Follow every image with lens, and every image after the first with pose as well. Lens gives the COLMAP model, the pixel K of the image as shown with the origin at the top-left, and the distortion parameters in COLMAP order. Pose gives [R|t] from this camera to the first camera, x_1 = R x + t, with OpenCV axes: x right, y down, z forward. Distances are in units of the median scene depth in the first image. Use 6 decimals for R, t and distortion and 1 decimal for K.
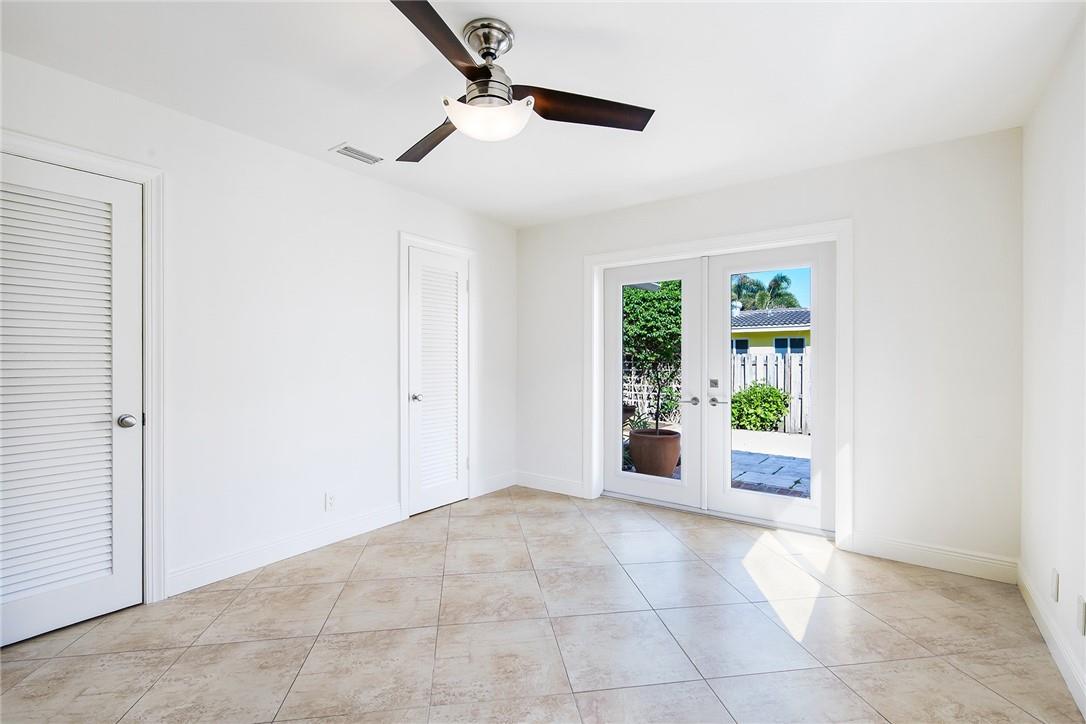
lens RADIAL K [[485.0, 0, 543.3], [0, 485.0, 364.8], [0, 0, 1]] dist [0.011035, -0.000585]
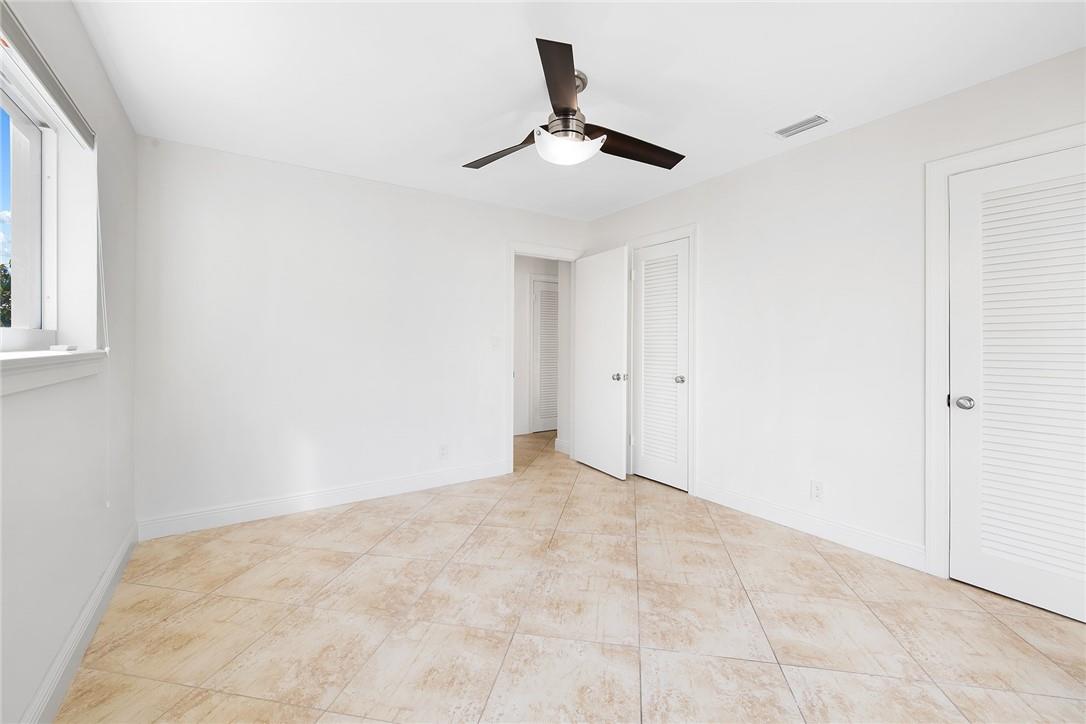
lens RADIAL K [[442.4, 0, 540.1], [0, 442.4, 350.2], [0, 0, 1]] dist [-0.004005, -0.000106]
pose [[-0.334767, 0.010202, -0.942246, 0.736951], [-0.013592, 0.999785, 0.015654, -0.007093], [0.942203, 0.018048, -0.334557, 1.011179]]
